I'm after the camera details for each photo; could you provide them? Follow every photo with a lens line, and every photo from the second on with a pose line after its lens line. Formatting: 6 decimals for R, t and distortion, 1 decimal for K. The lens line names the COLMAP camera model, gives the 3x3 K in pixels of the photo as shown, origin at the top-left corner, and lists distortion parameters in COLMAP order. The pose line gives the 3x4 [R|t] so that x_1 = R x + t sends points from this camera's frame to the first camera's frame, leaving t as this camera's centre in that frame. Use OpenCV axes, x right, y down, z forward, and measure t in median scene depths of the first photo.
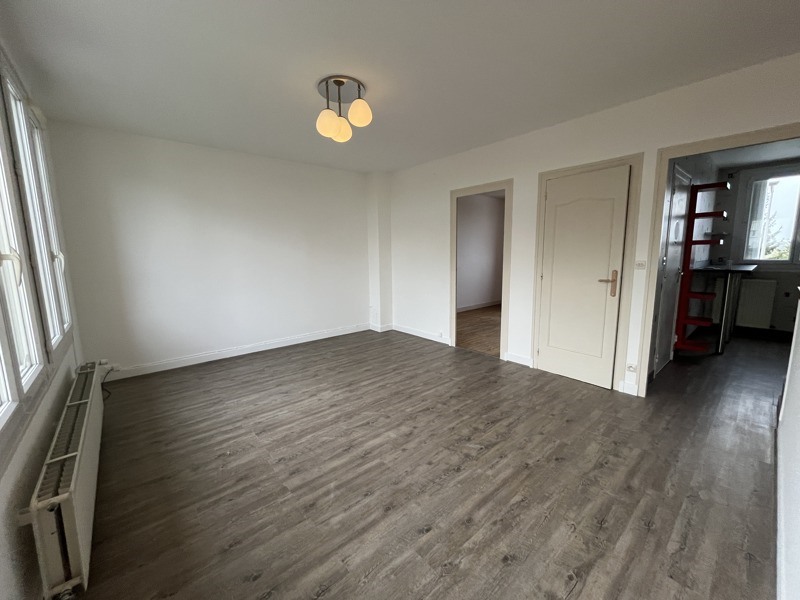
lens RADIAL K [[324.9, 0, 398.2], [0, 324.9, 297.9], [0, 0, 1]] dist [-0.009983, -0.000831]
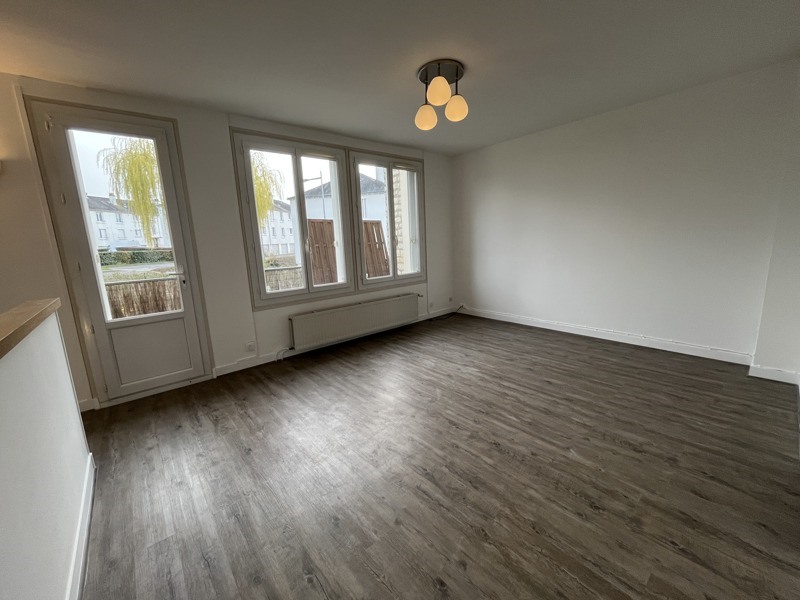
lens RADIAL K [[324.9, 0, 400.4], [0, 324.9, 302.1], [0, 0, 1]] dist [-0.009983, -0.000831]
pose [[-0.008390, 0.204346, -0.978863, 0.711785], [-0.095411, 0.974267, 0.204205, -0.102737], [0.995403, 0.095108, 0.011323, 0.690523]]
